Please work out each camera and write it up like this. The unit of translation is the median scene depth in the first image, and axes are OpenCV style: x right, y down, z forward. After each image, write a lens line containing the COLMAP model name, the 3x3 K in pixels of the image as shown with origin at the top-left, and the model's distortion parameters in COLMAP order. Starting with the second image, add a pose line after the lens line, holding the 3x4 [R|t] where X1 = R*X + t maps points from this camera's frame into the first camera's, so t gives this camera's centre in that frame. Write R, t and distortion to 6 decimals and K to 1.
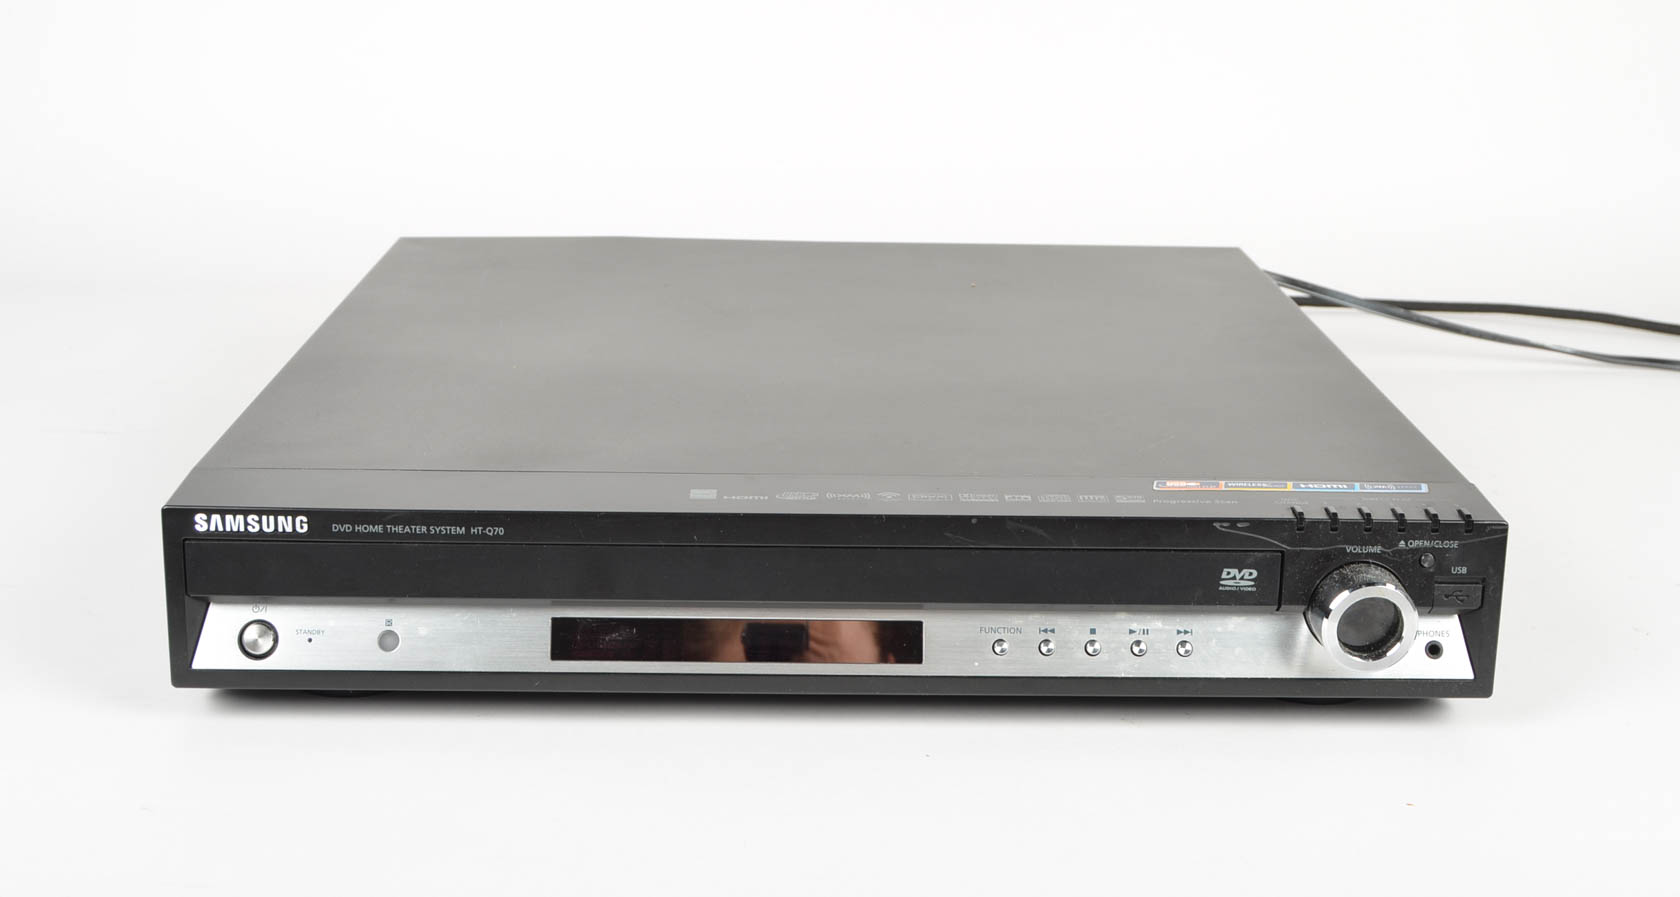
lens RADIAL K [[2145.6, 0, 840.0], [0, 2145.6, 448.5], [0, 0, 1]] dist [-0.006598, 0.006123]
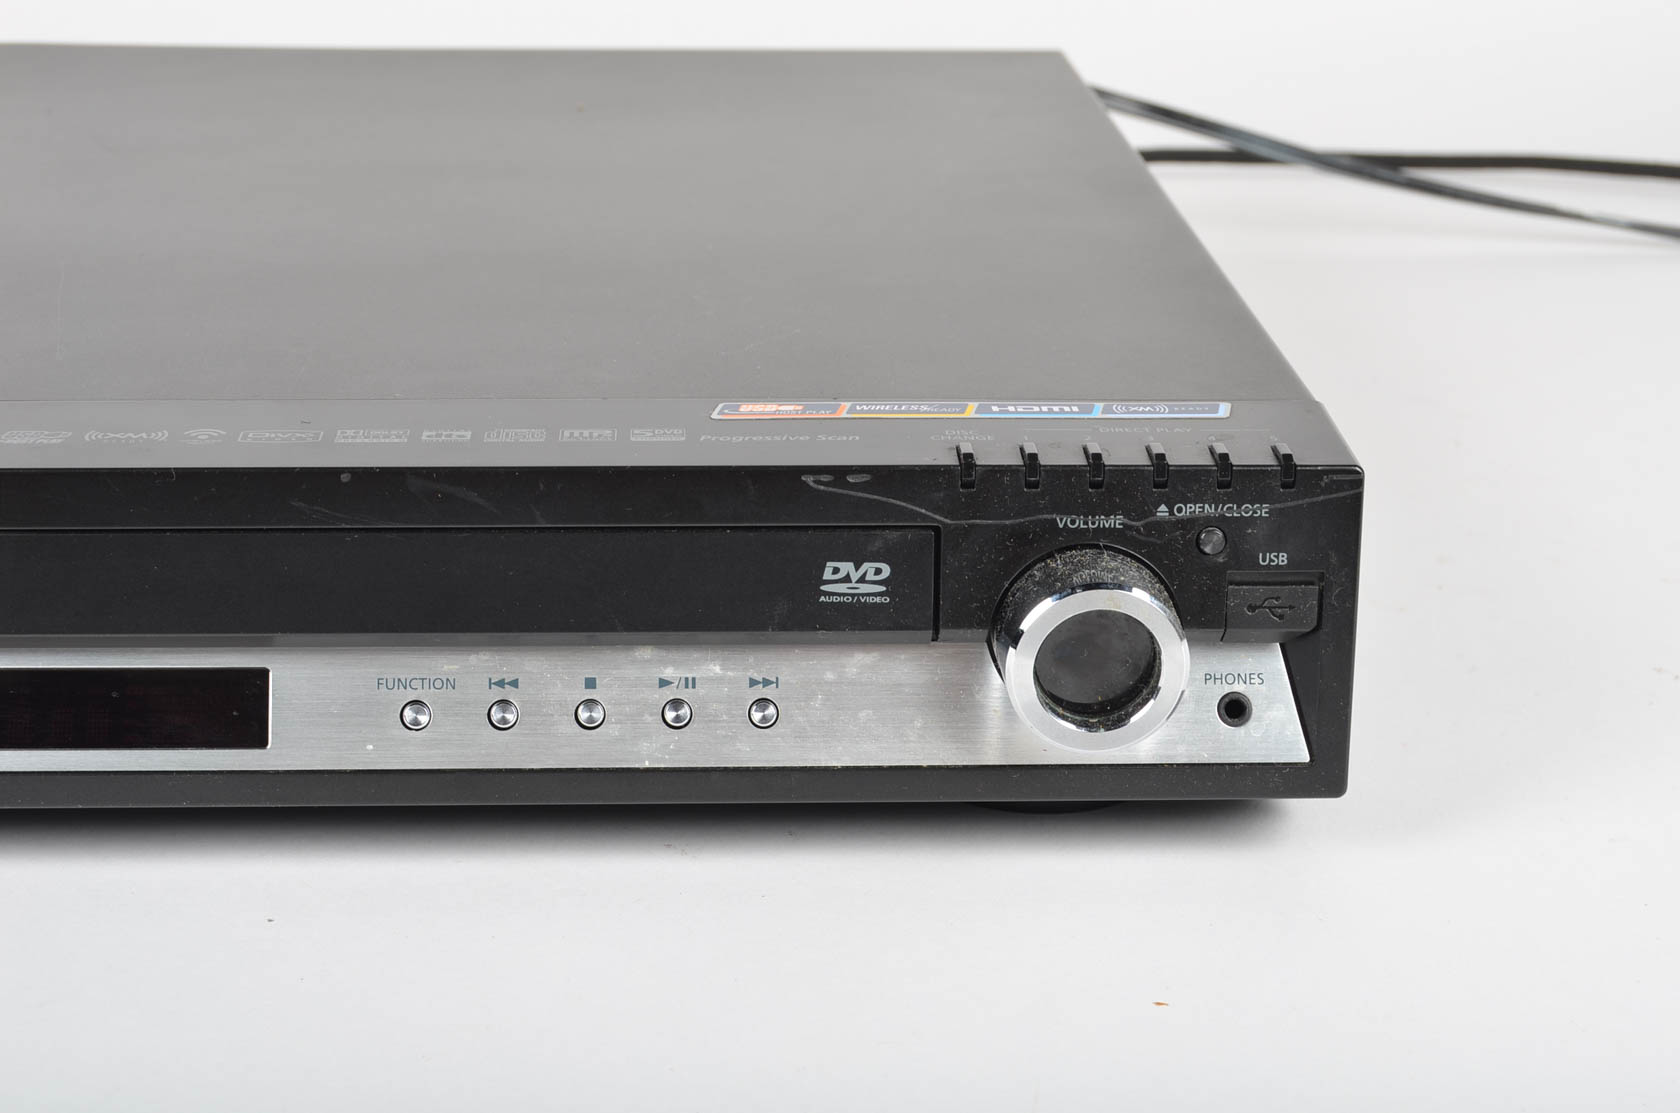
lens RADIAL K [[2885.7, 0, 840.0], [0, 2885.7, 556.5], [0, 0, 1]] dist [-0.007938, -0.174038]
pose [[0.999897, -0.014130, 0.002433, 0.179277], [0.014046, 0.999400, 0.031660, 0.031875], [-0.002879, -0.031622, 0.999496, 0.283183]]
